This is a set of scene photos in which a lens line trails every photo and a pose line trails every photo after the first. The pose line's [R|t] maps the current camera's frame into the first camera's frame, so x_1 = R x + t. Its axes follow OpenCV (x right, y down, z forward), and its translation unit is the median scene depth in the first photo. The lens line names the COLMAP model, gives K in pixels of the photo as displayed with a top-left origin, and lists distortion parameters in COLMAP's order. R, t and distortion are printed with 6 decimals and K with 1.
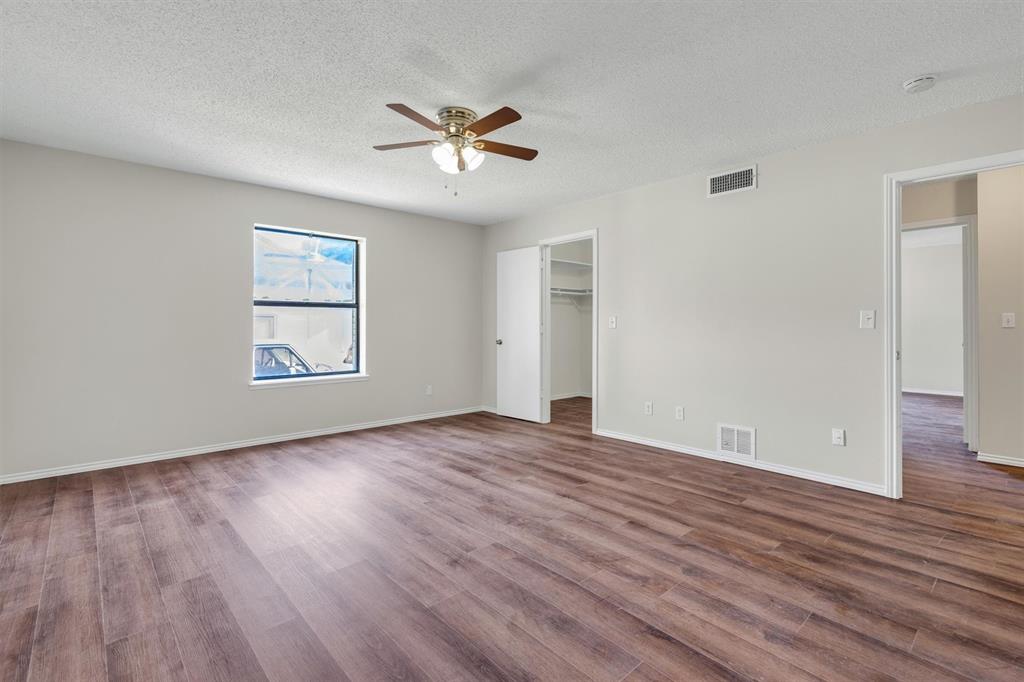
lens RADIAL K [[468.9, 0, 515.0], [0, 468.9, 327.5], [0, 0, 1]] dist [0.000014, 0.001158]
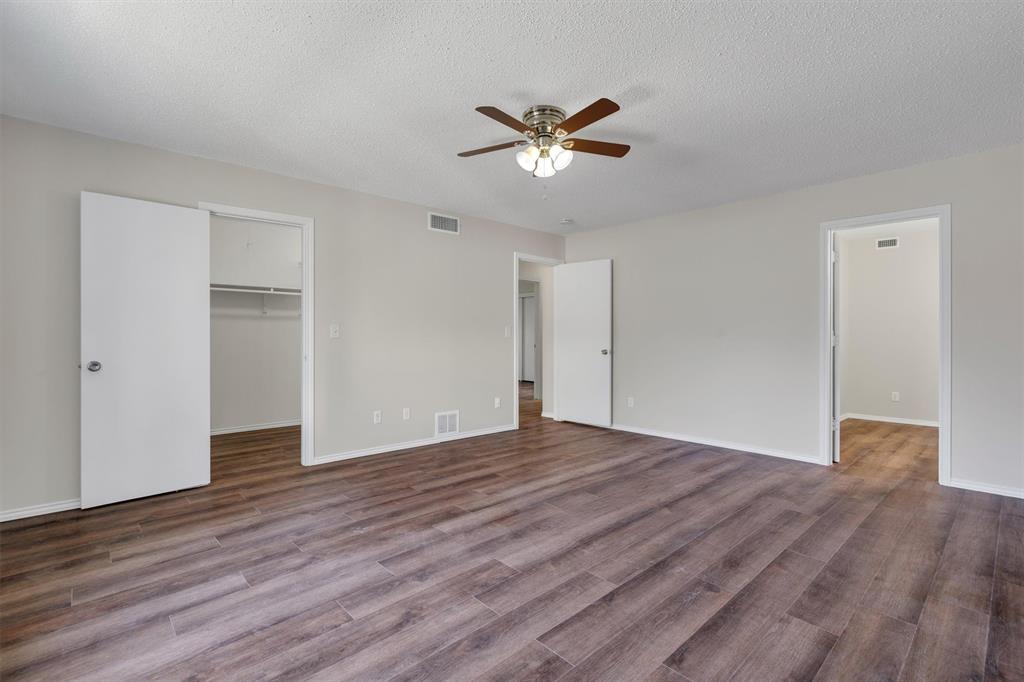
lens RADIAL K [[468.9, 0, 515.0], [0, 468.9, 327.5], [0, 0, 1]] dist [0.000014, 0.001158]
pose [[-0.001540, 0.019505, 0.999809, -0.924122], [0.003430, 0.999804, -0.019500, 0.001662], [-0.999993, 0.003399, -0.001606, 0.905153]]
